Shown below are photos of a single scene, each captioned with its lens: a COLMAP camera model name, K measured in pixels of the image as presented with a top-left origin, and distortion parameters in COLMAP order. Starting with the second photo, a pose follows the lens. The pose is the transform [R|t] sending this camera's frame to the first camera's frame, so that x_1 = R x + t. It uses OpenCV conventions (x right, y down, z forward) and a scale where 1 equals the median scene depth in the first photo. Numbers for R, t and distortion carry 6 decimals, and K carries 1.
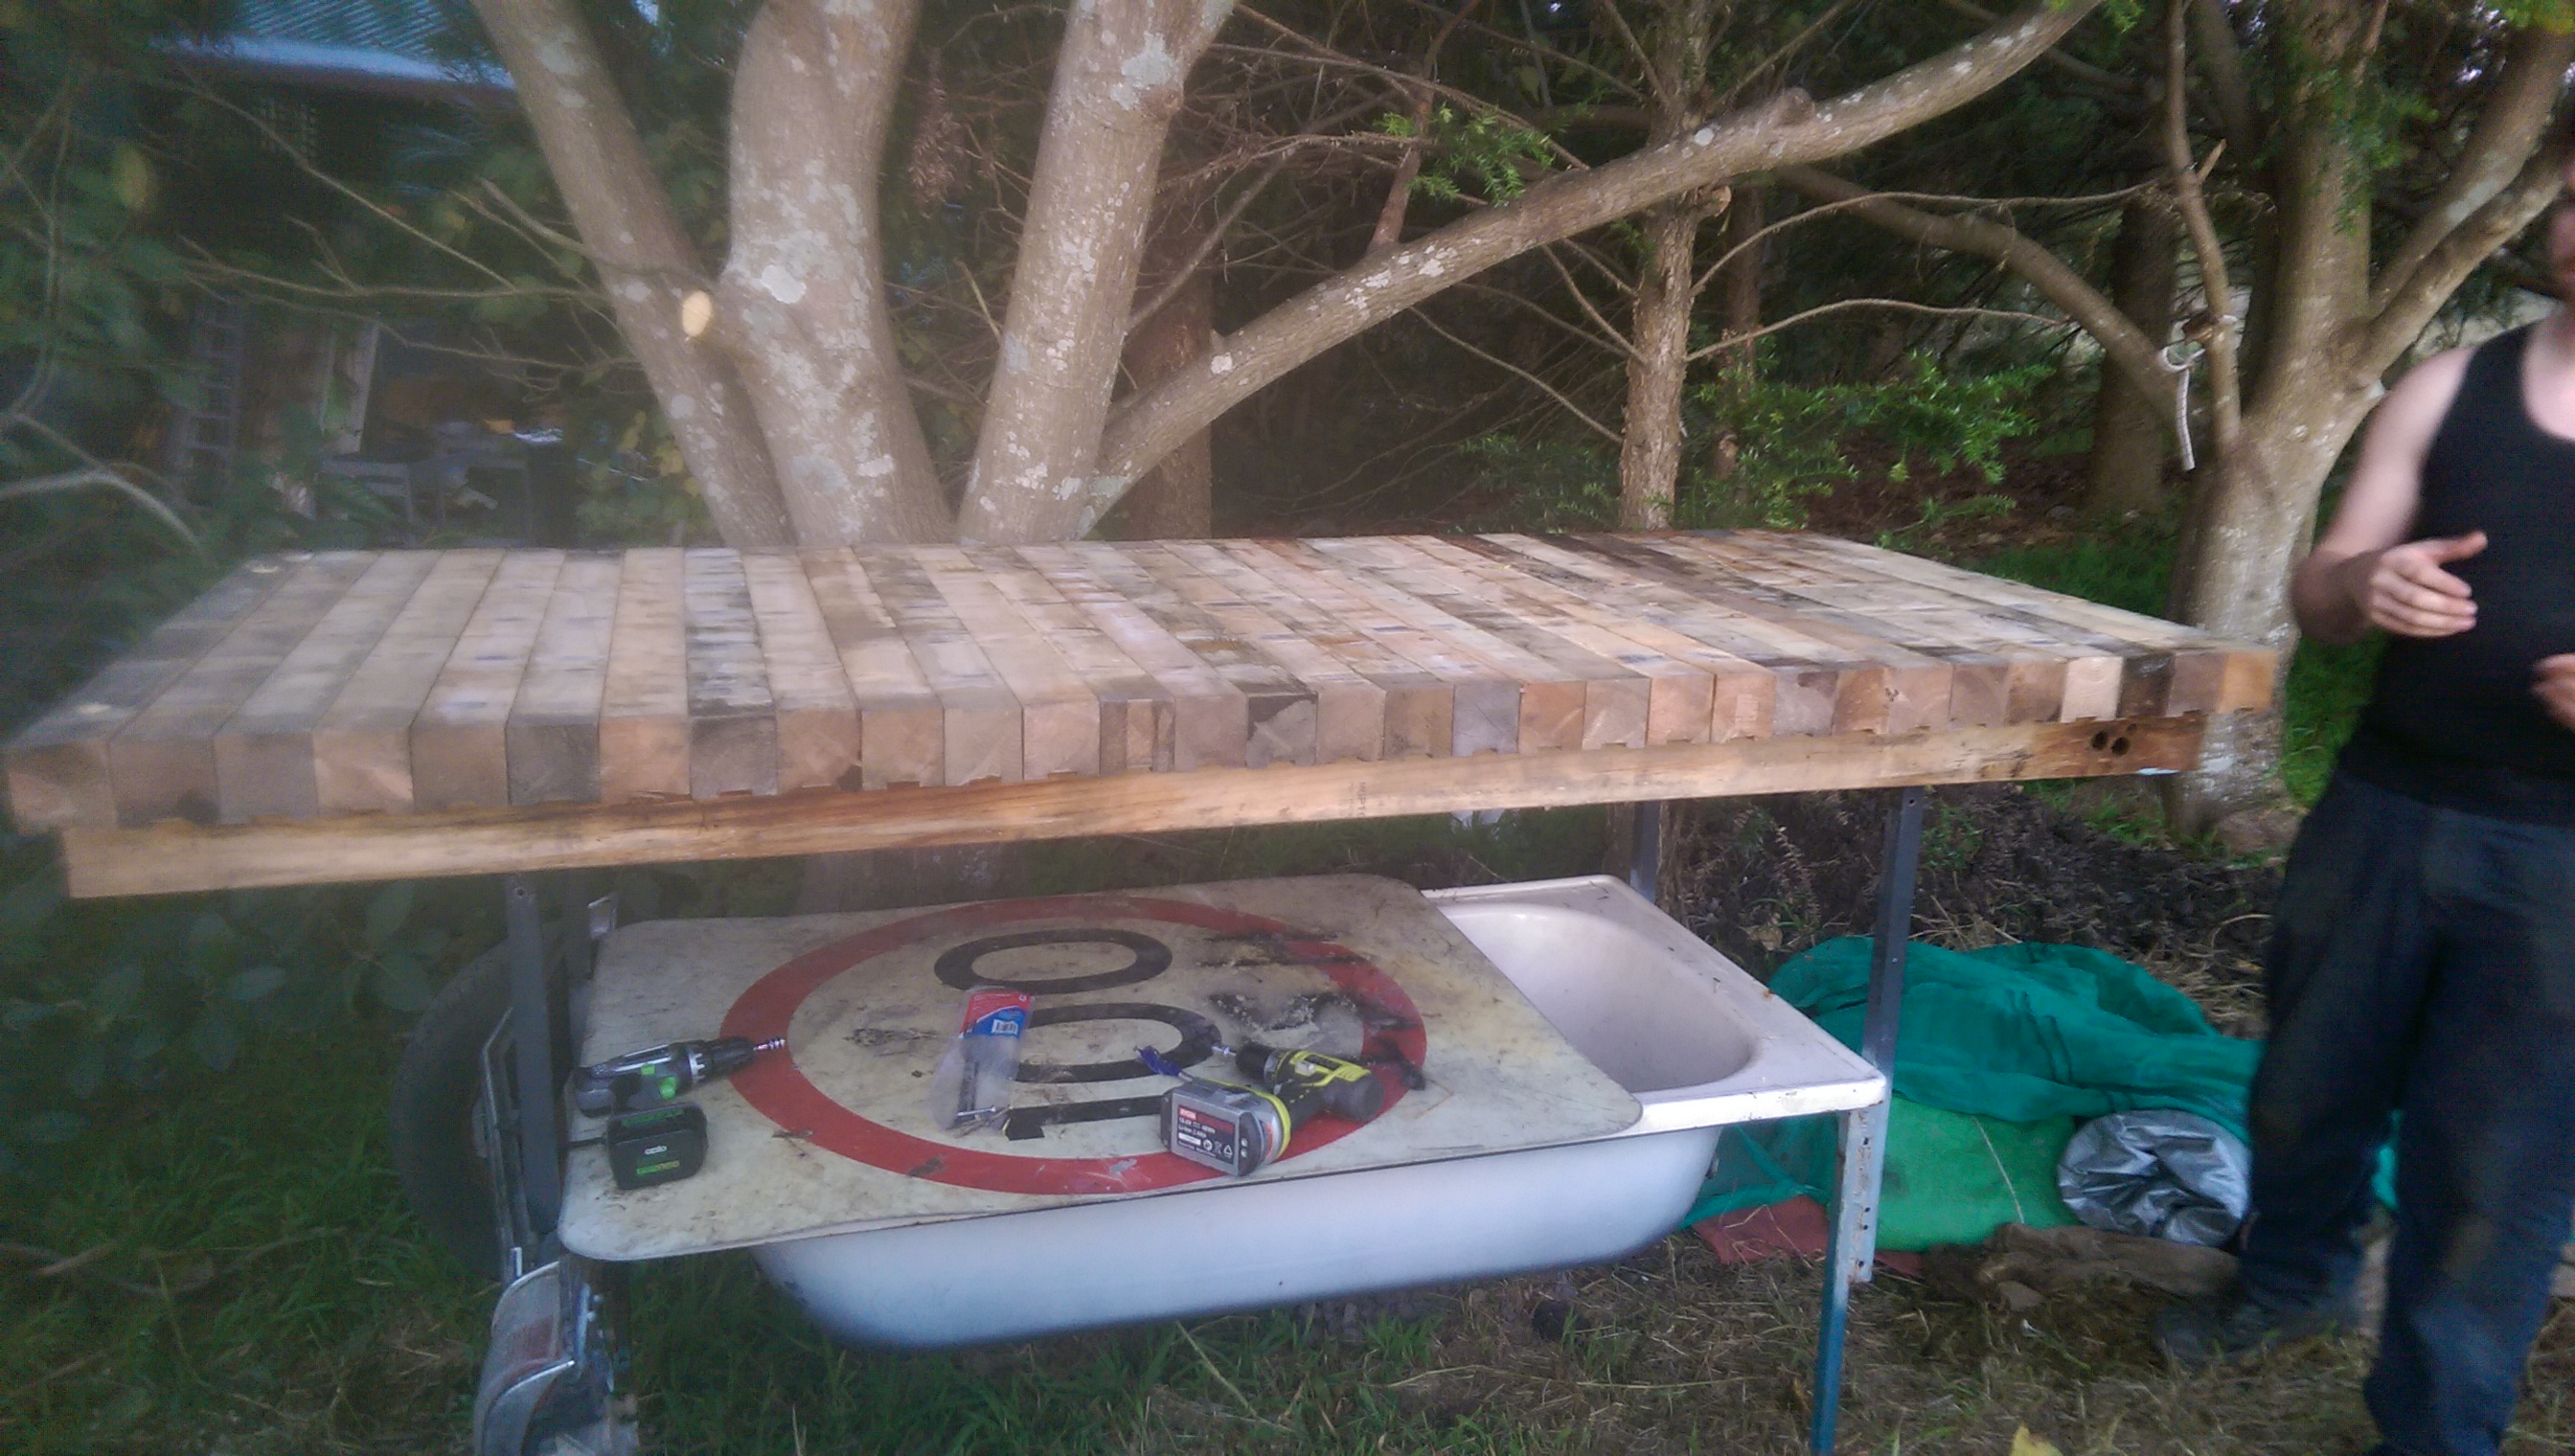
lens RADIAL K [[1918.8, 0, 1287.5], [0, 1918.8, 728.0], [0, 0, 1]] dist [0.068174, -0.073374]
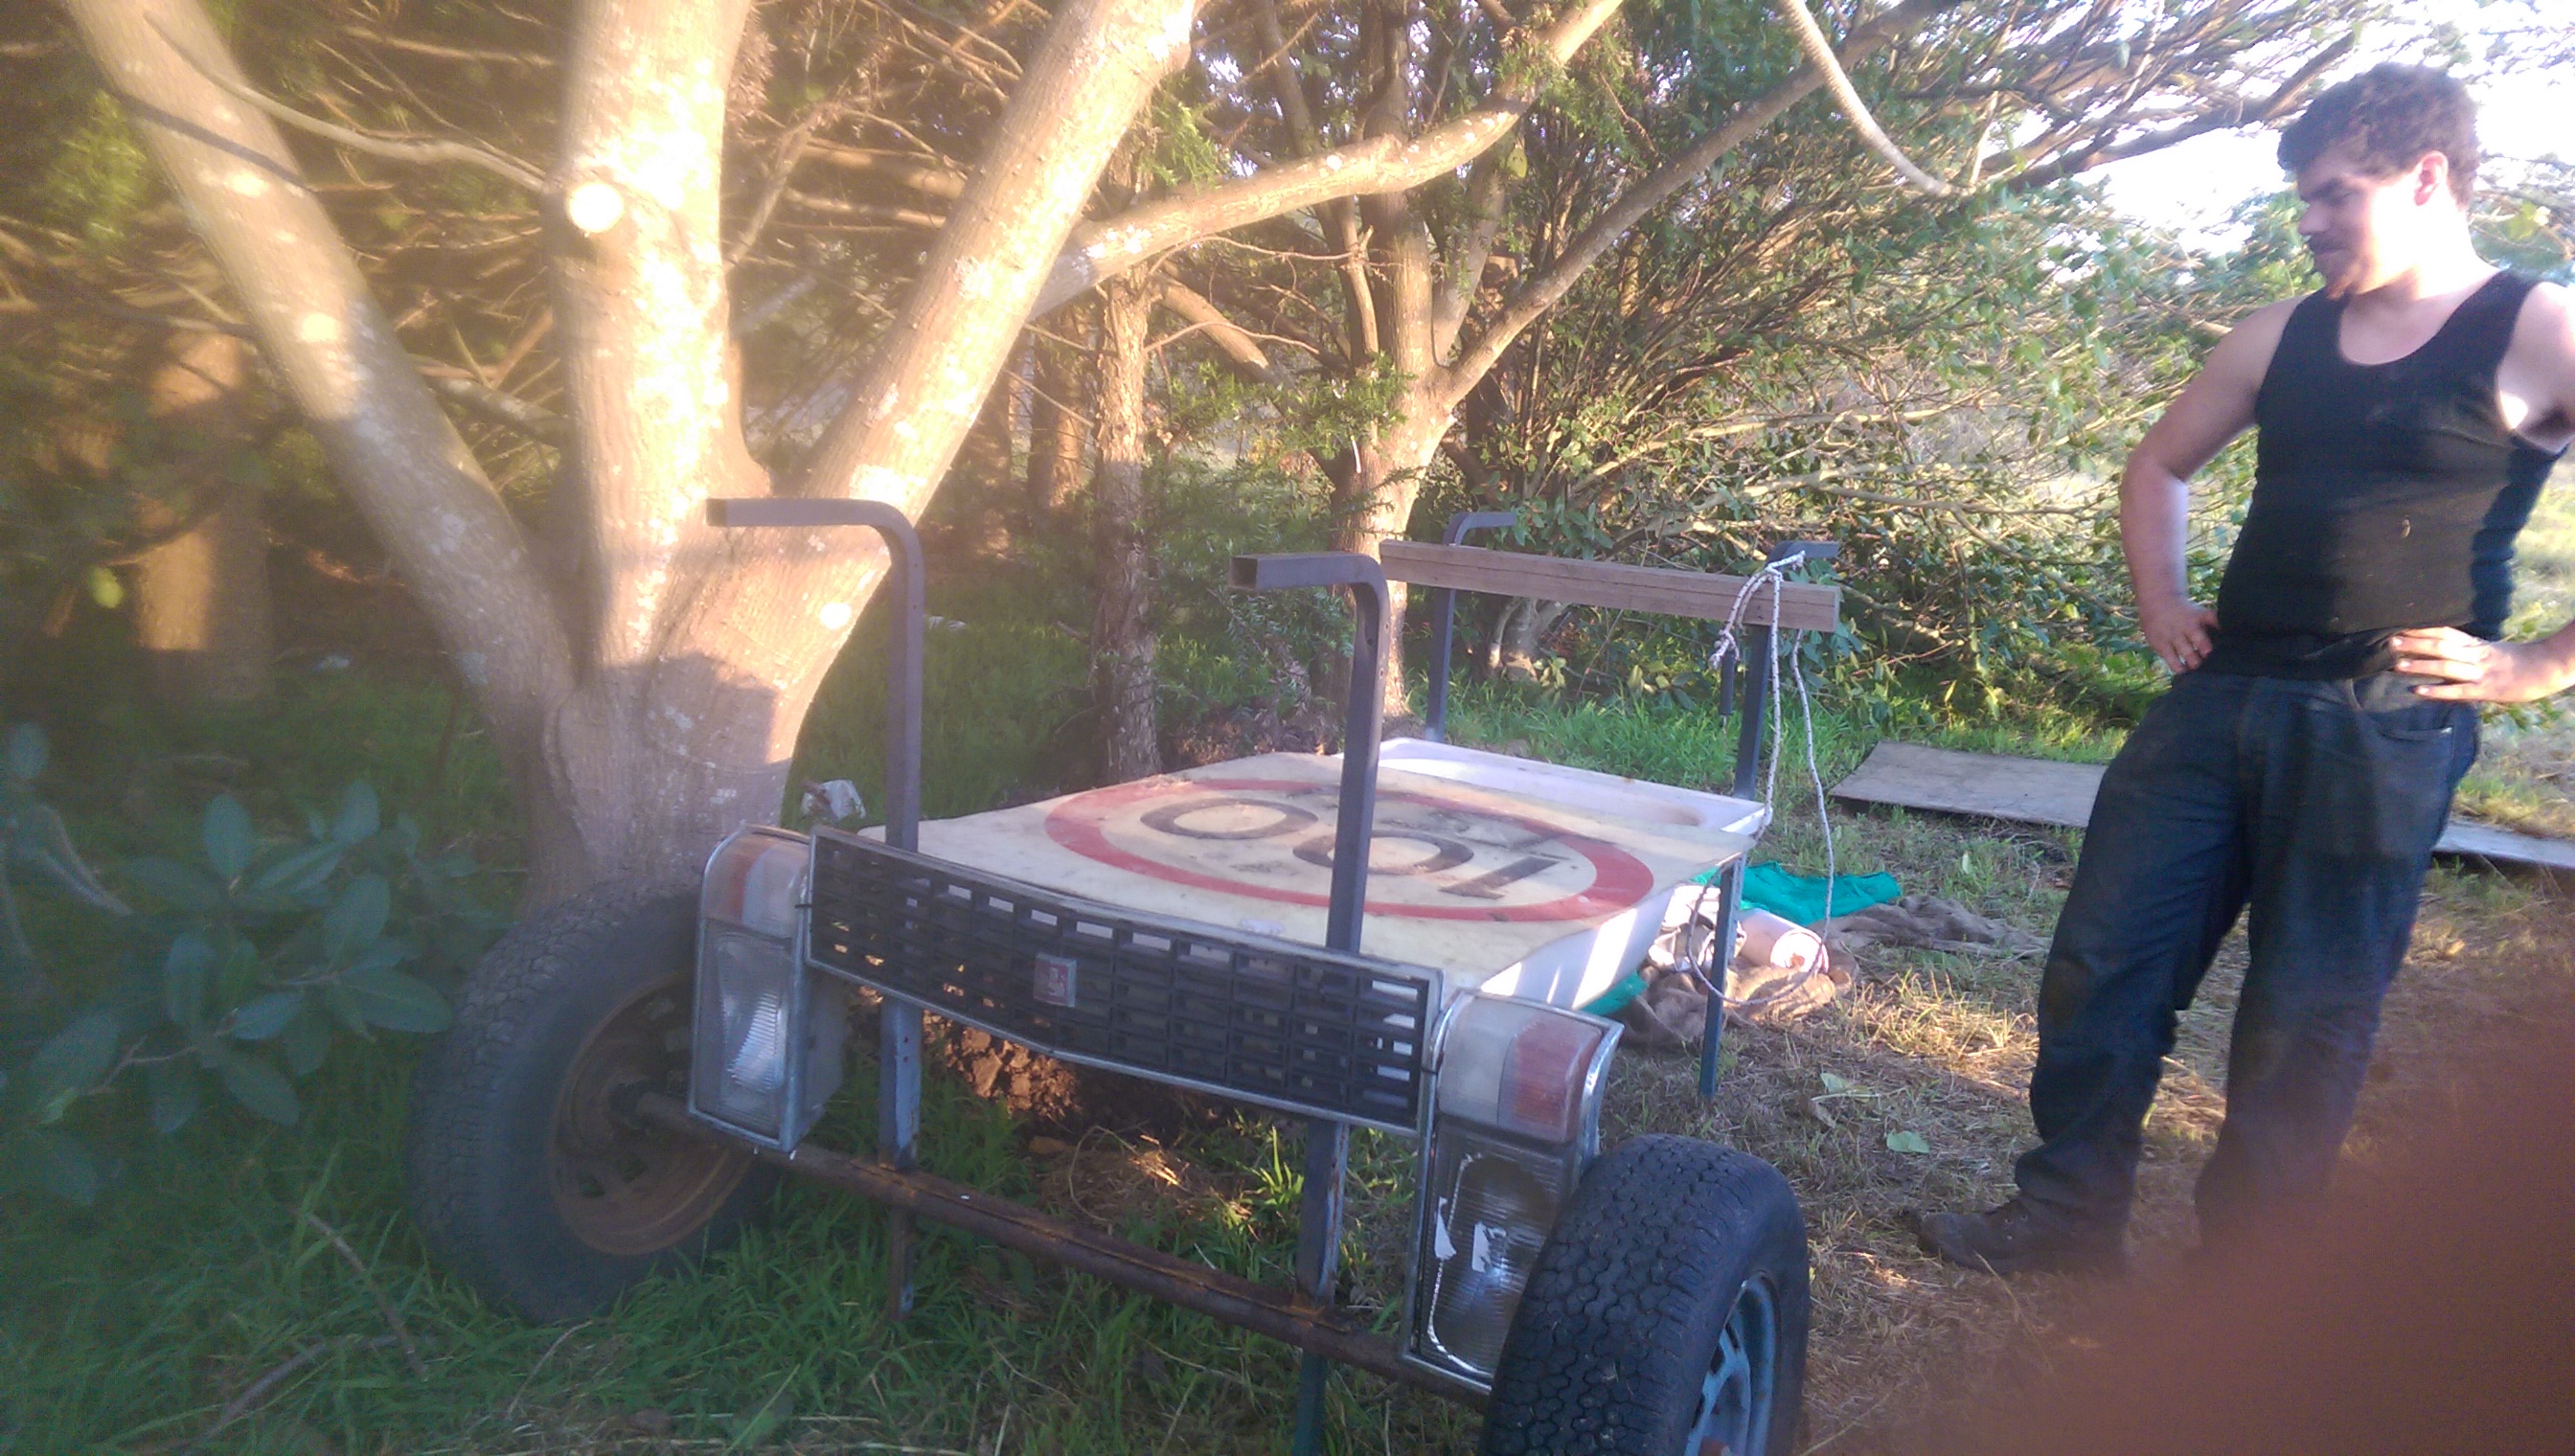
lens RADIAL K [[1918.8, 0, 1287.5], [0, 1918.8, 728.0], [0, 0, 1]] dist [0.068174, -0.073374]
pose [[0.706558, -0.075861, 0.703577, -0.706016], [0.117033, 0.993073, -0.010453, 0.068449], [-0.697910, 0.089727, 0.710542, 0.160721]]
